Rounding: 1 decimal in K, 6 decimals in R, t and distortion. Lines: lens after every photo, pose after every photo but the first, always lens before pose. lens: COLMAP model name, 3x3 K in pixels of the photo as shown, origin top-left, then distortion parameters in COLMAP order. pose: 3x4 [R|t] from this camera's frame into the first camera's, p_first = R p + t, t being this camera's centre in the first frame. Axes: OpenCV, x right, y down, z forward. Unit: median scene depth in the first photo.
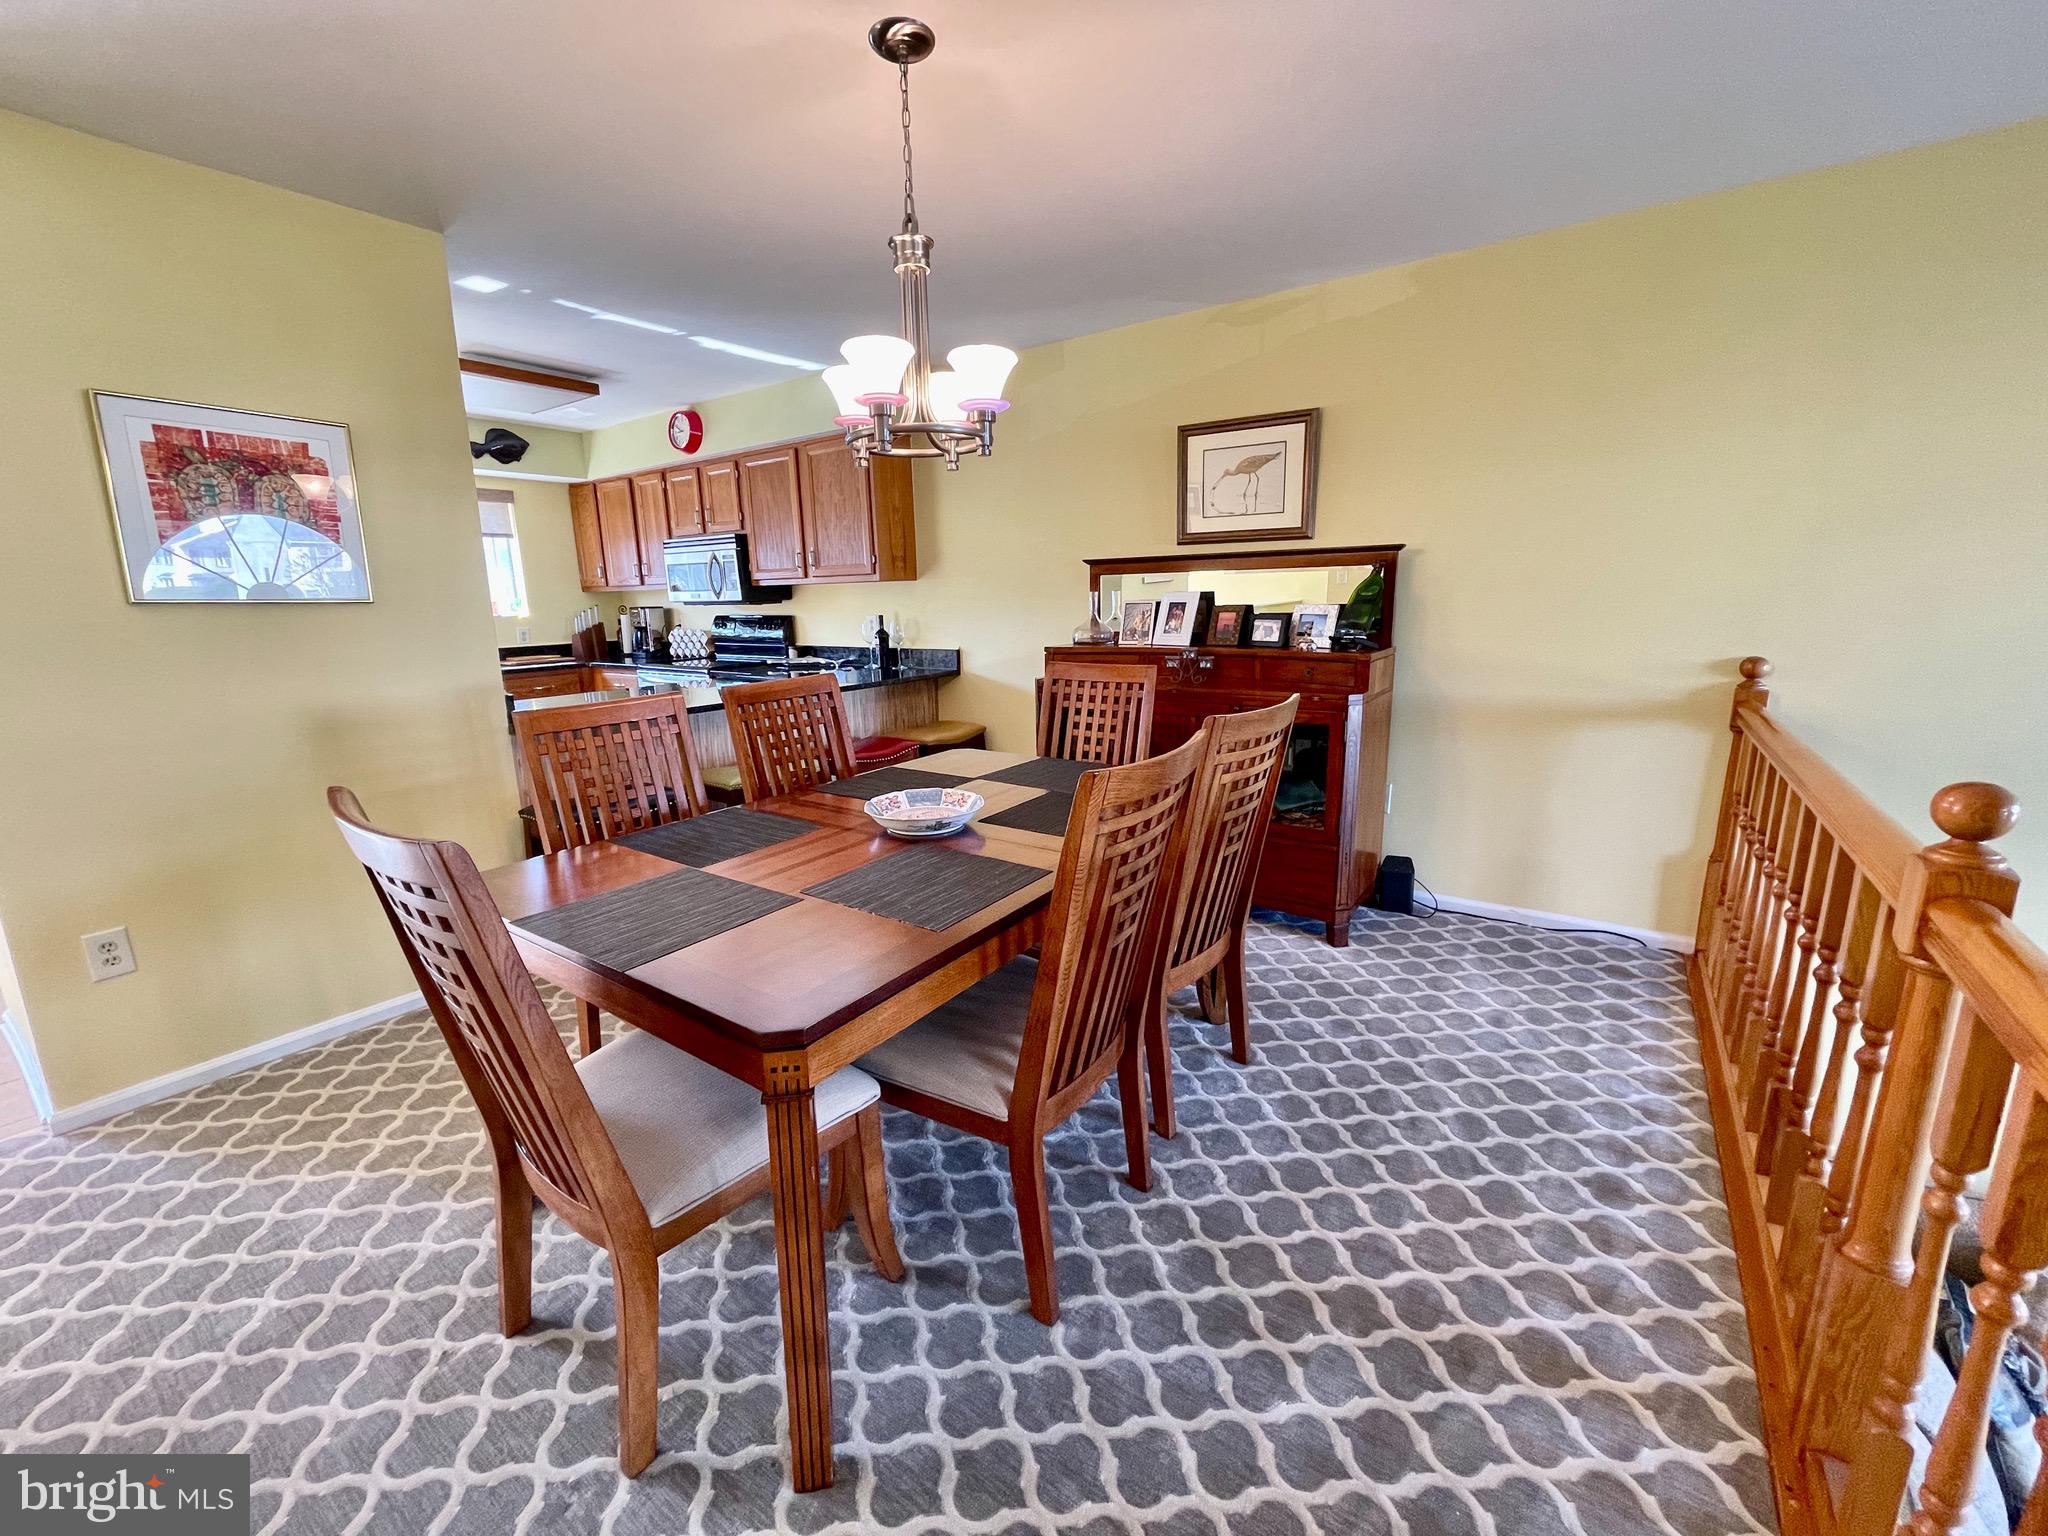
lens RADIAL K [[825.8, 0, 1014.7], [0, 825.8, 770.8], [0, 0, 1]] dist [-0.006143, -0.000064]
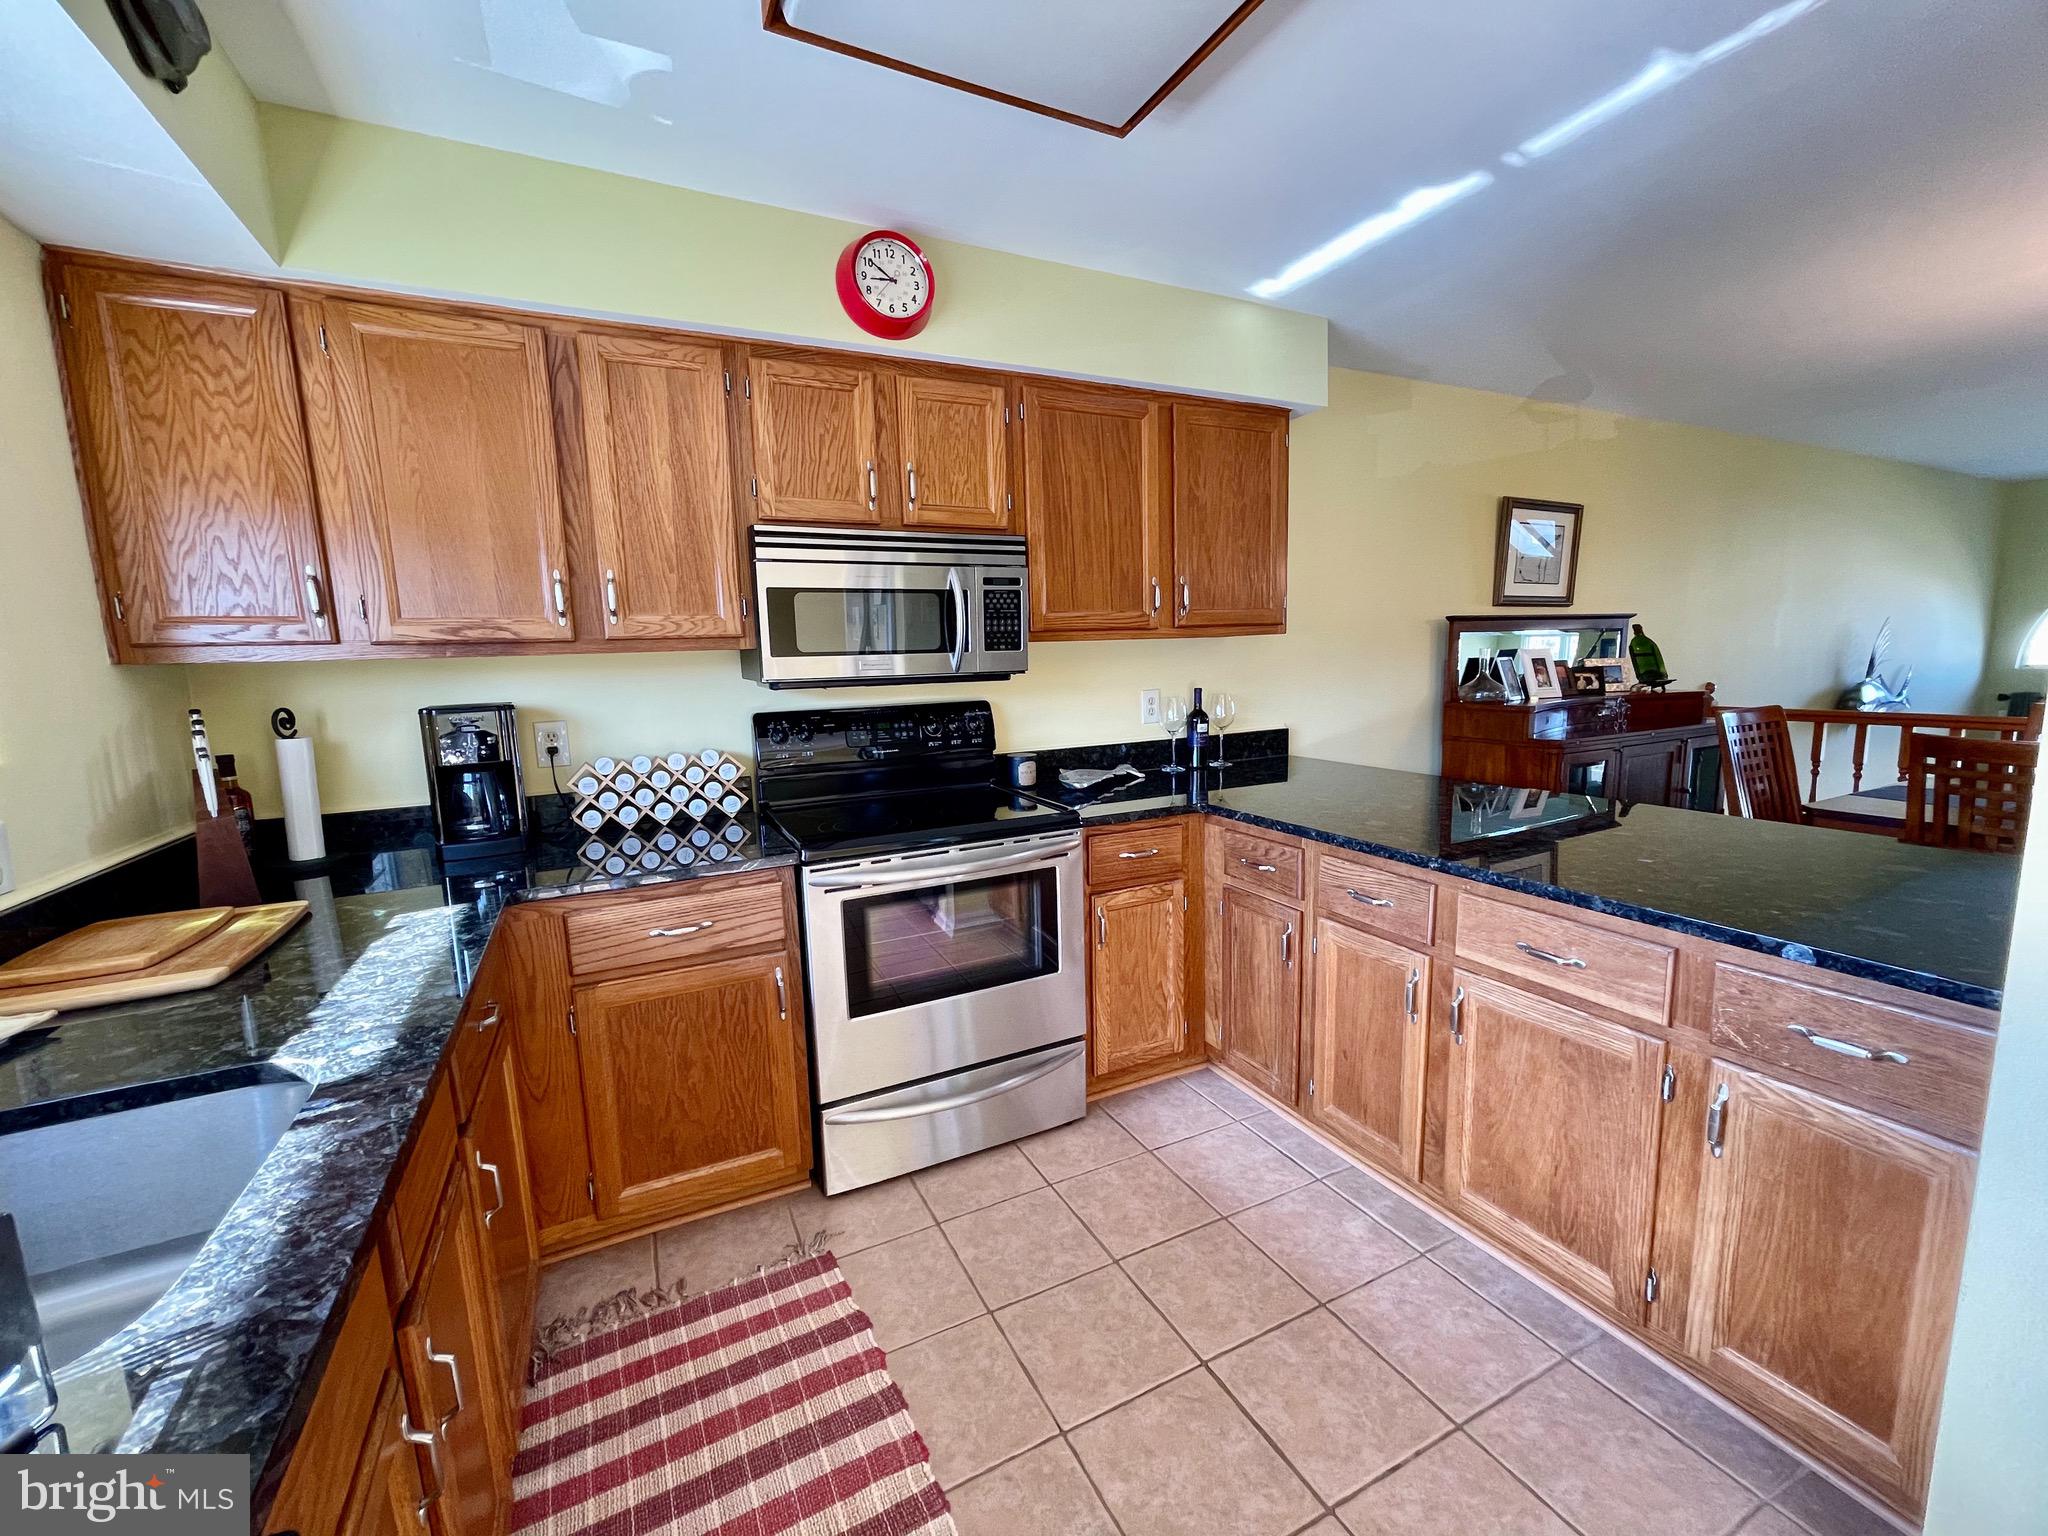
lens RADIAL K [[825.8, 0, 1014.7], [0, 825.8, 770.8], [0, 0, 1]] dist [-0.006143, -0.000064]
pose [[0.474988, -0.115848, 0.872333, -1.113679], [0.208132, 0.977961, 0.016548, -0.230474], [-0.855025, 0.173701, 0.488631, 1.130114]]
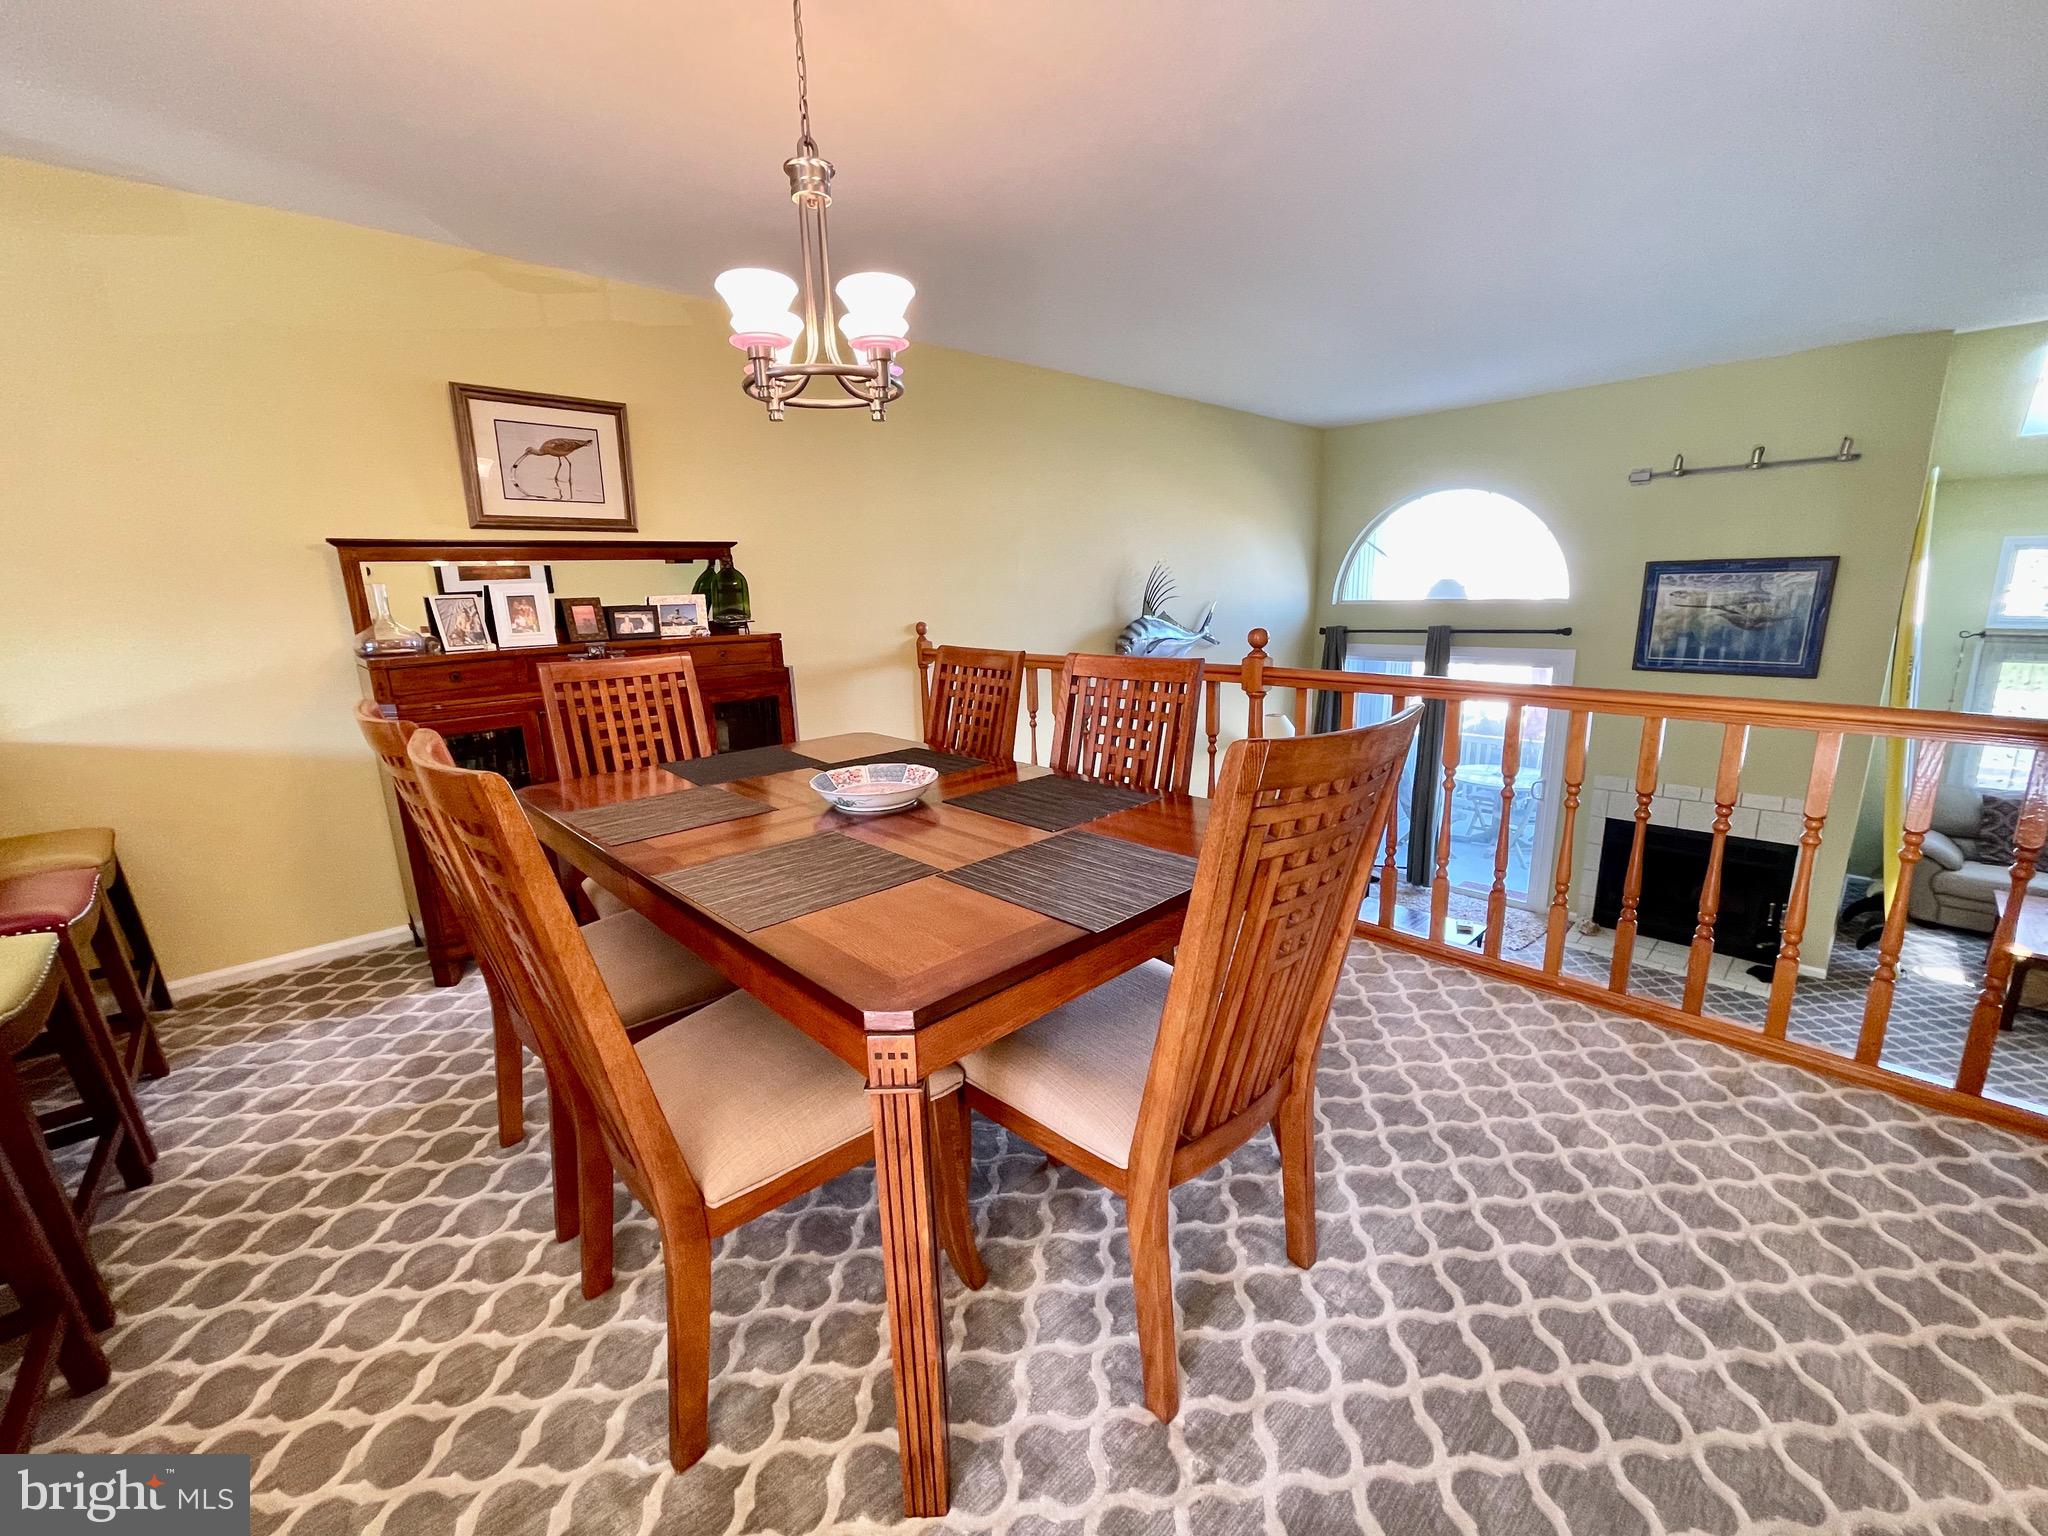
lens RADIAL K [[815.1, 0, 1020.8], [0, 815.1, 771.9], [0, 0, 1]] dist [-0.002102, -0.000066]
pose [[0.203660, -0.202874, 0.957792, -0.562838], [0.232292, 0.960373, 0.154028, -0.041521], [-0.951085, 0.191118, 0.242715, 0.357367]]
